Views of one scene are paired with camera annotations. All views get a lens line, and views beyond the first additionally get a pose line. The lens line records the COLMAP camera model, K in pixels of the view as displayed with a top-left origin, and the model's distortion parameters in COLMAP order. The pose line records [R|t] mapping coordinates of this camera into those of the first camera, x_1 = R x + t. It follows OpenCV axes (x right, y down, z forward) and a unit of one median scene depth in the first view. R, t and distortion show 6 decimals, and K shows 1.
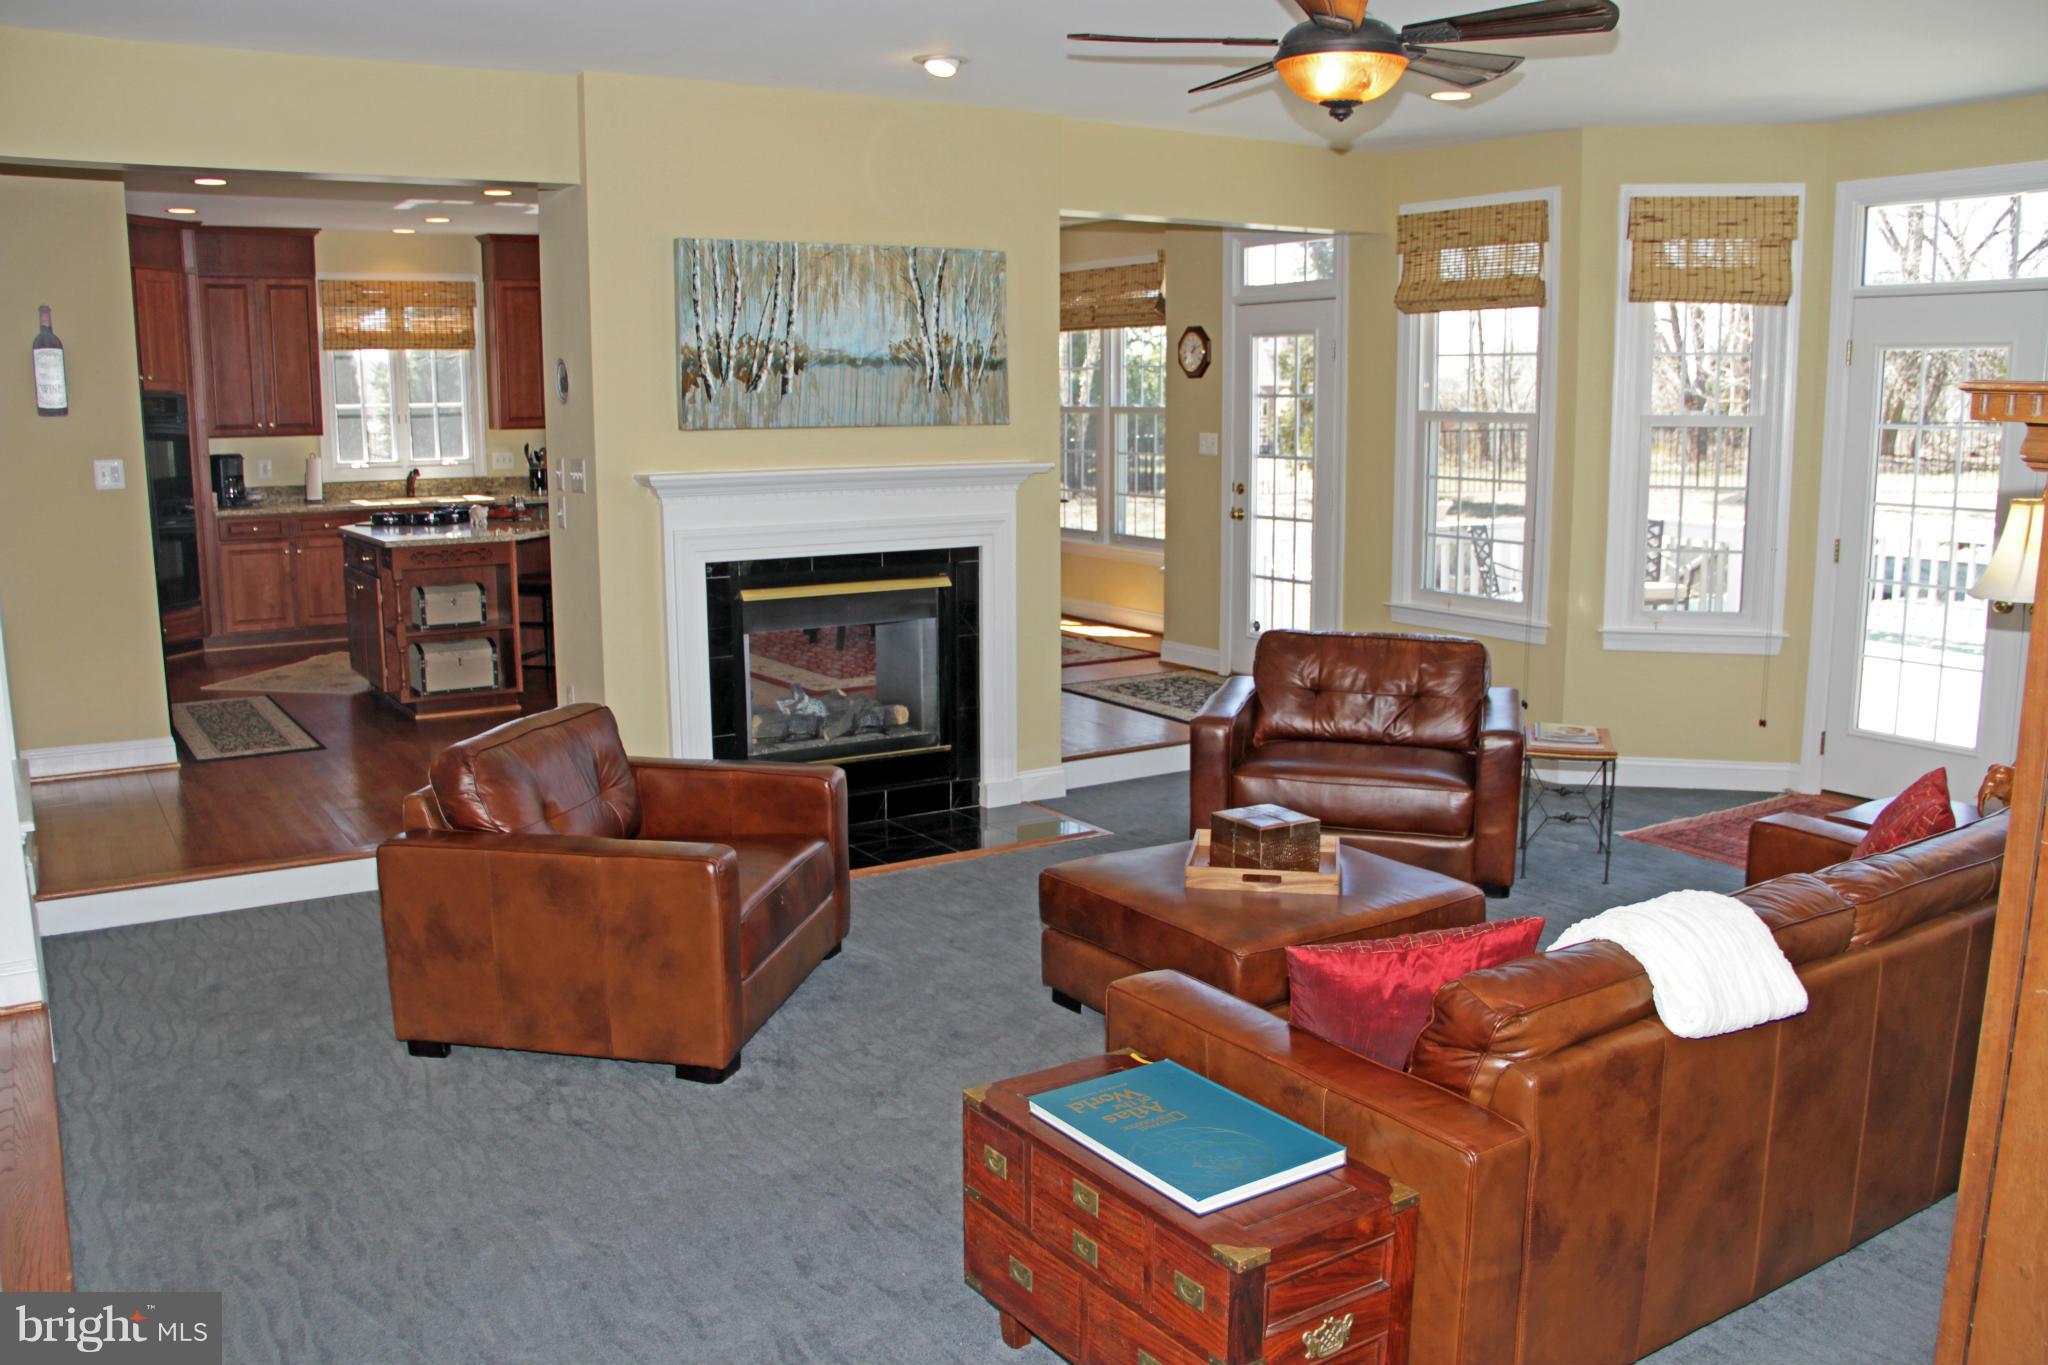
lens RADIAL K [[1684.9, 0, 1024.0], [0, 1684.9, 682.5], [0, 0, 1]] dist [-0.113779, 0.012162]
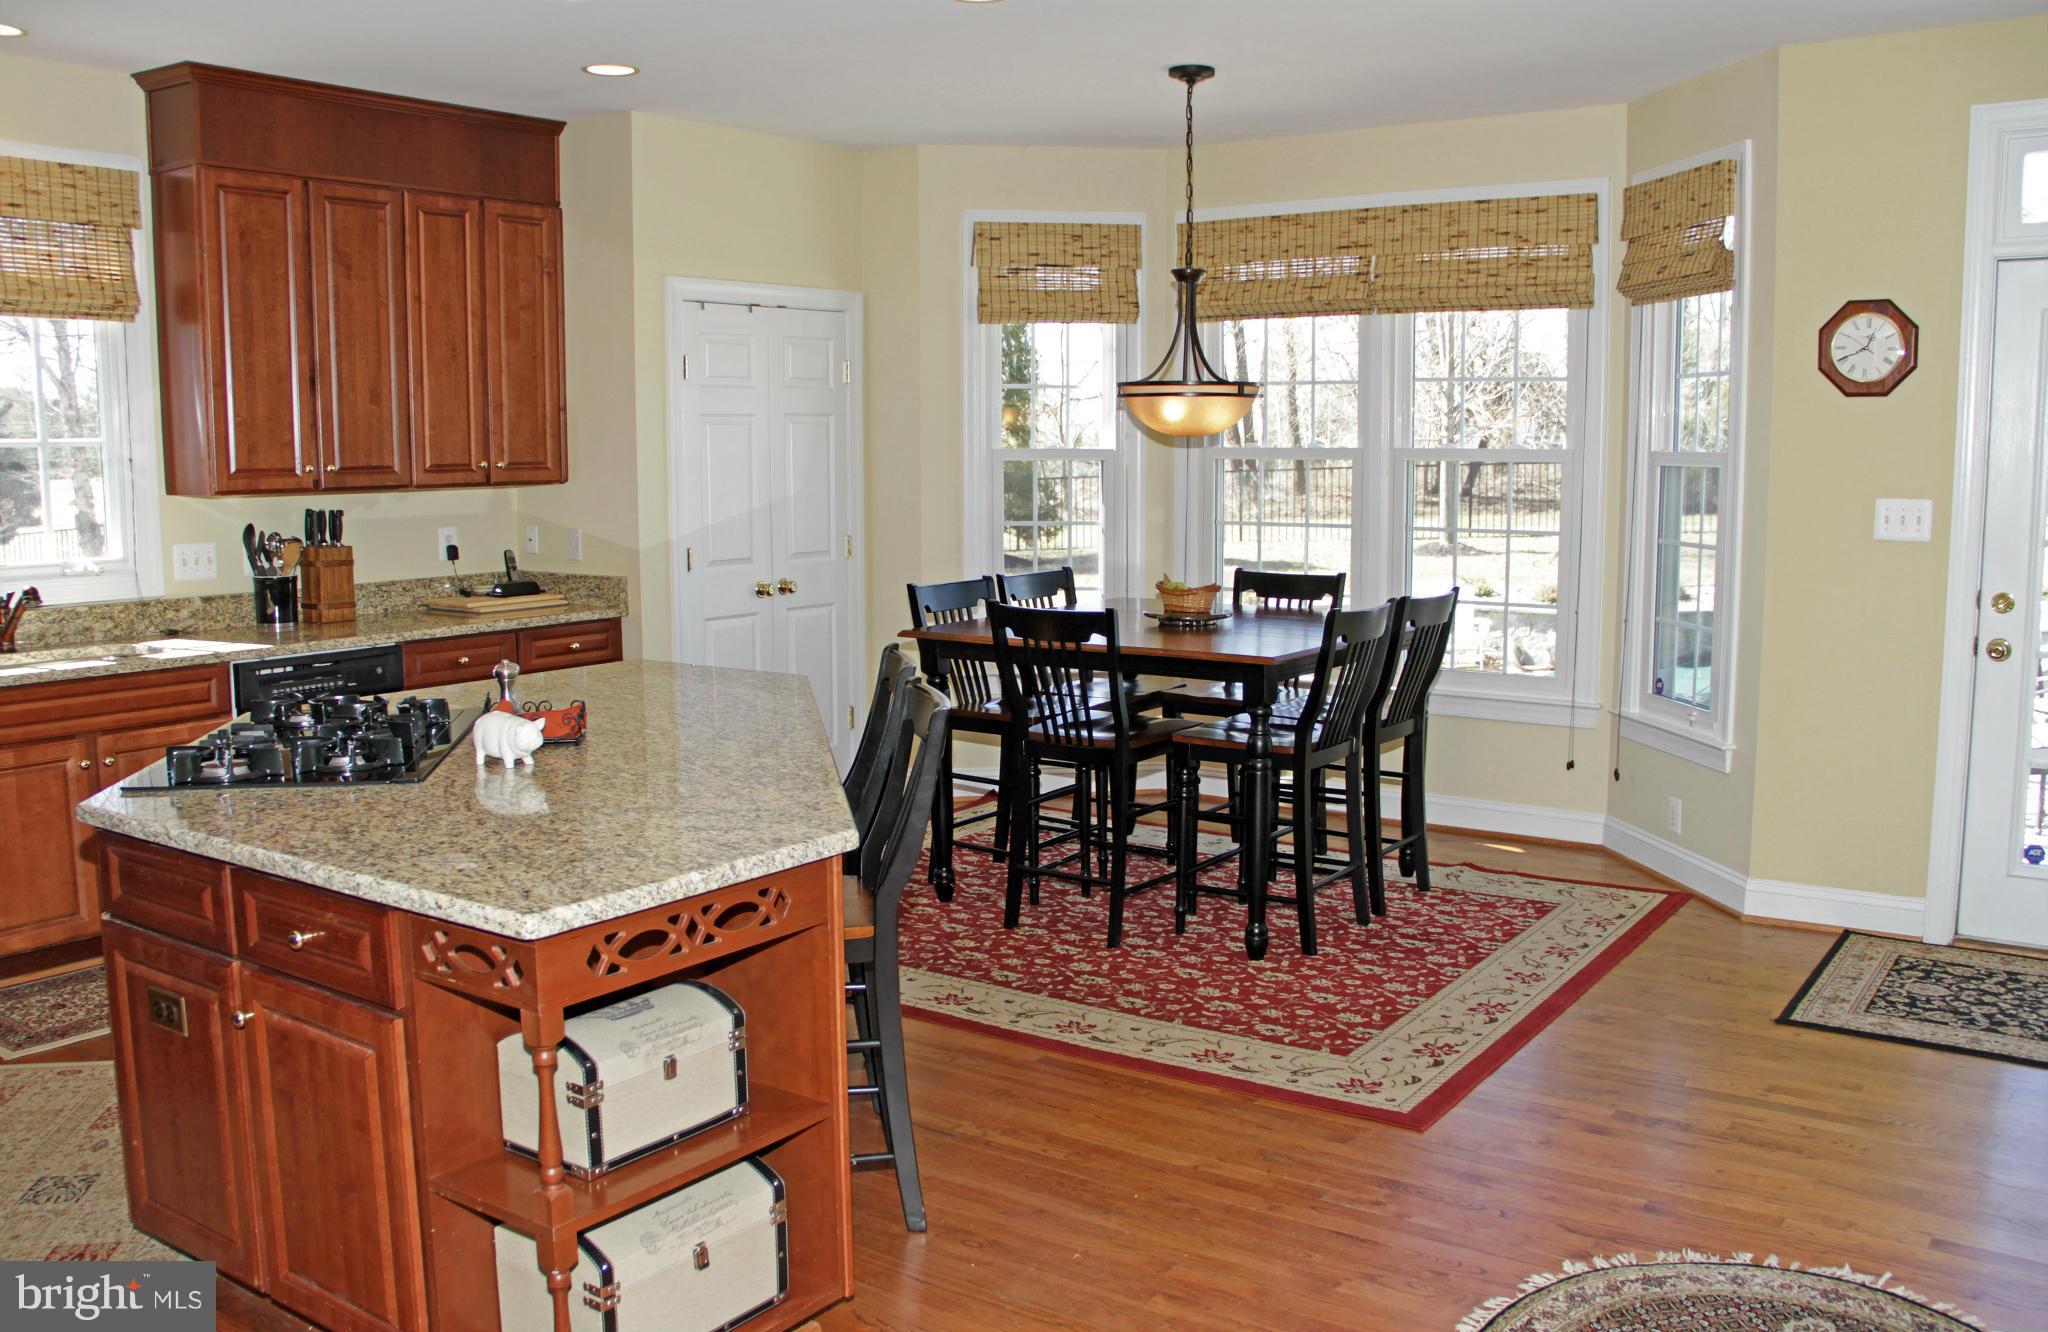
lens RADIAL K [[1769.2, 0, 1024.0], [0, 1769.2, 666.0], [0, 0, 1]] dist [-0.148760, 0.132493]
pose [[0.929864, -0.049394, 0.364572, -0.287991], [0.061544, 0.997867, -0.021778, -0.081741], [-0.362719, 0.042688, 0.930920, 0.484072]]
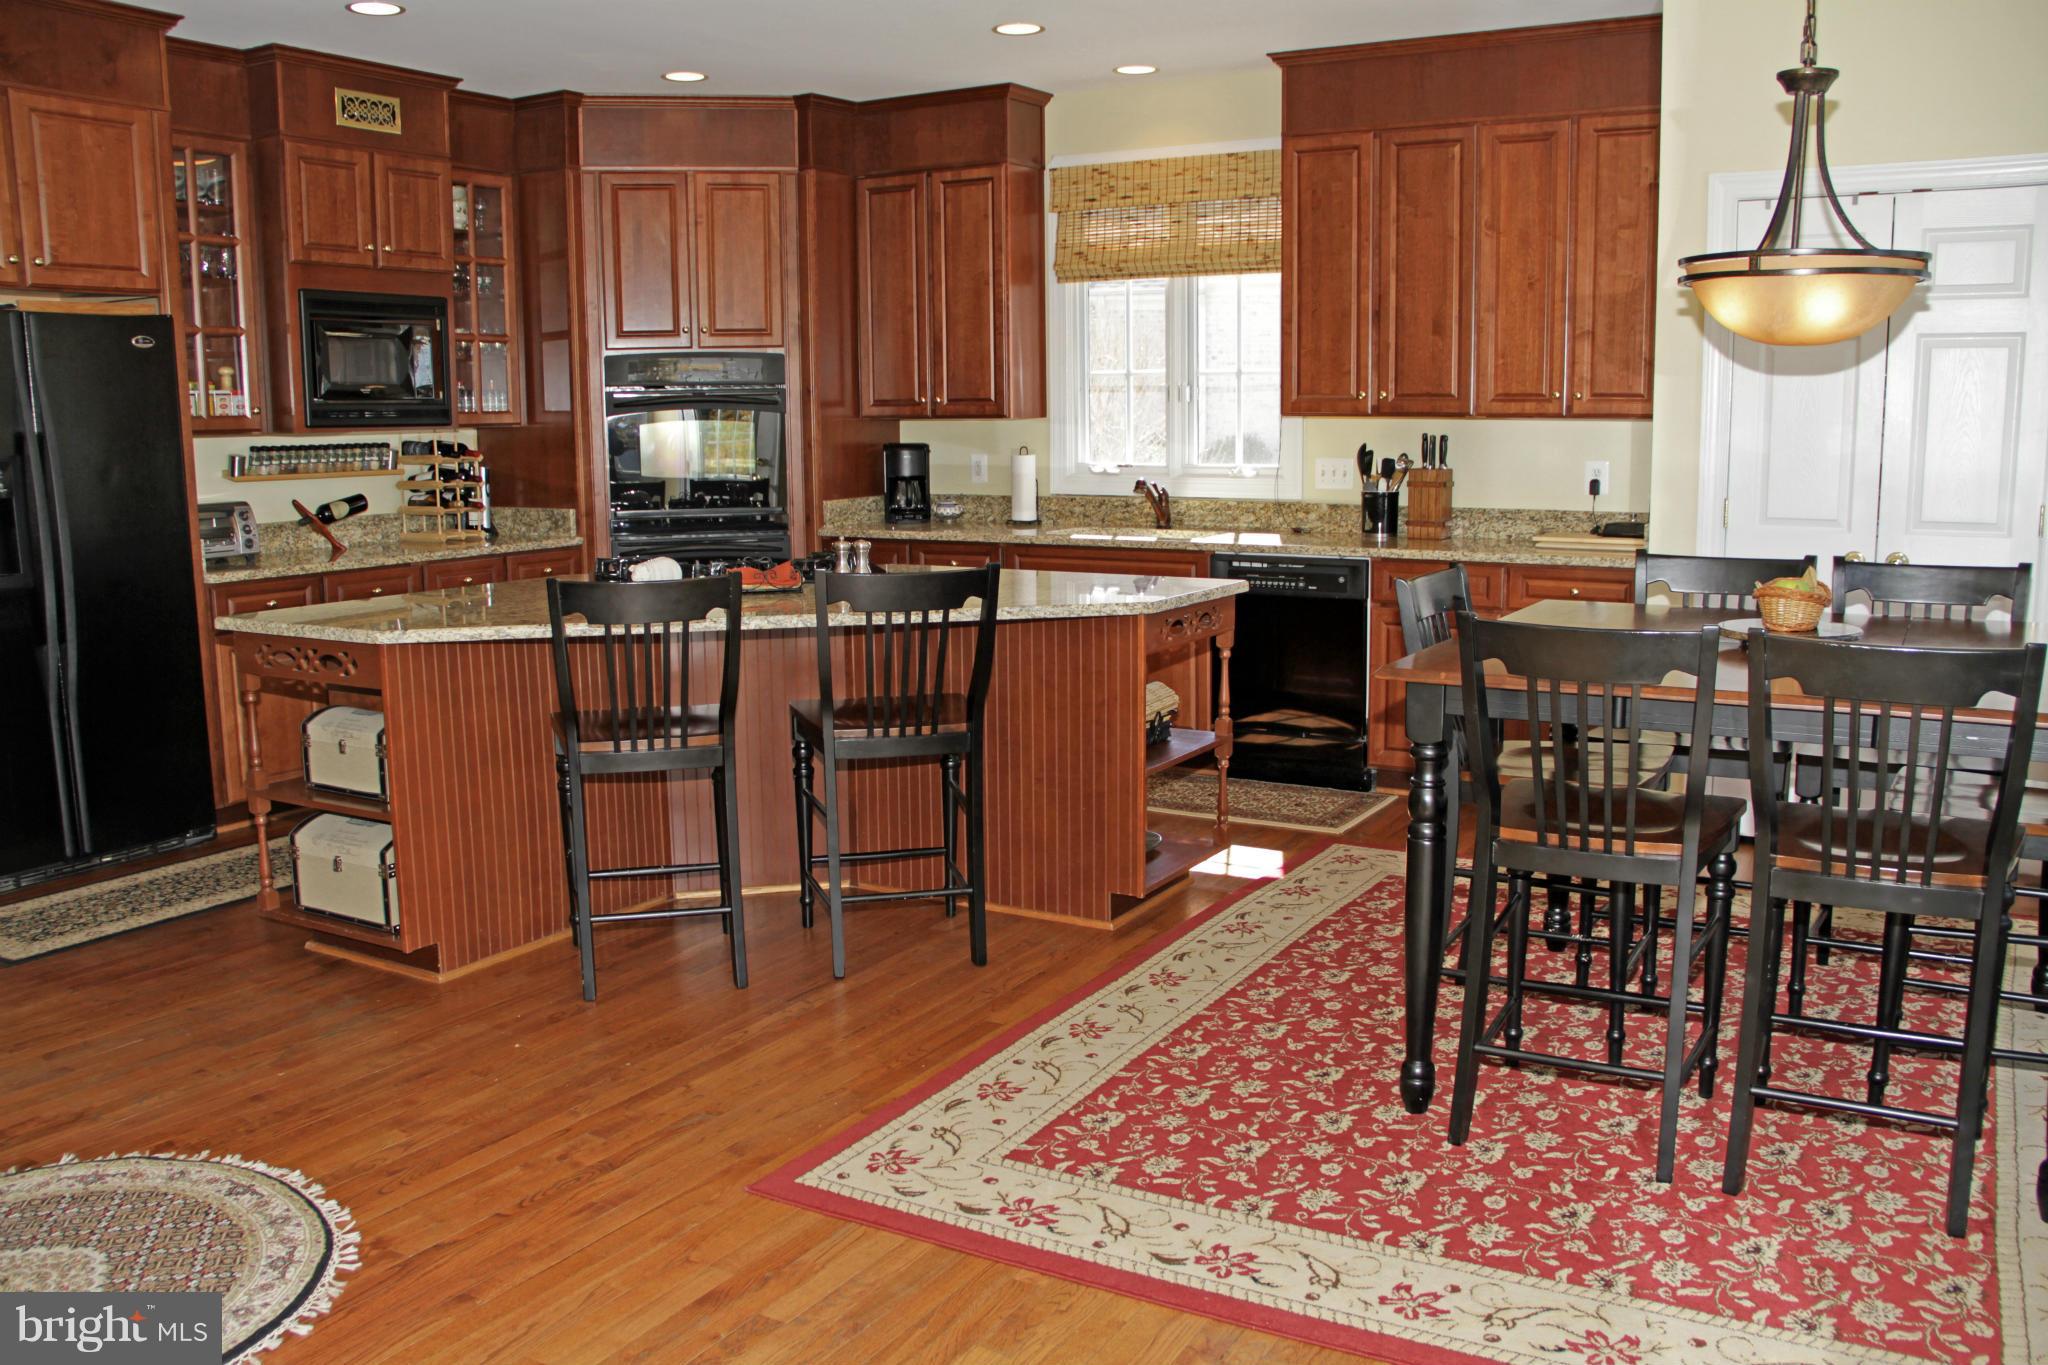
lens RADIAL K [[1684.9, 0, 1024.0], [0, 1684.9, 682.5], [0, 0, 1]] dist [-0.113779, 0.012162]
pose [[0.456022, 0.140594, -0.878793, 0.145514], [-0.136755, 0.986785, 0.086906, -0.103096], [0.879399, 0.080548, 0.469222, 0.684072]]
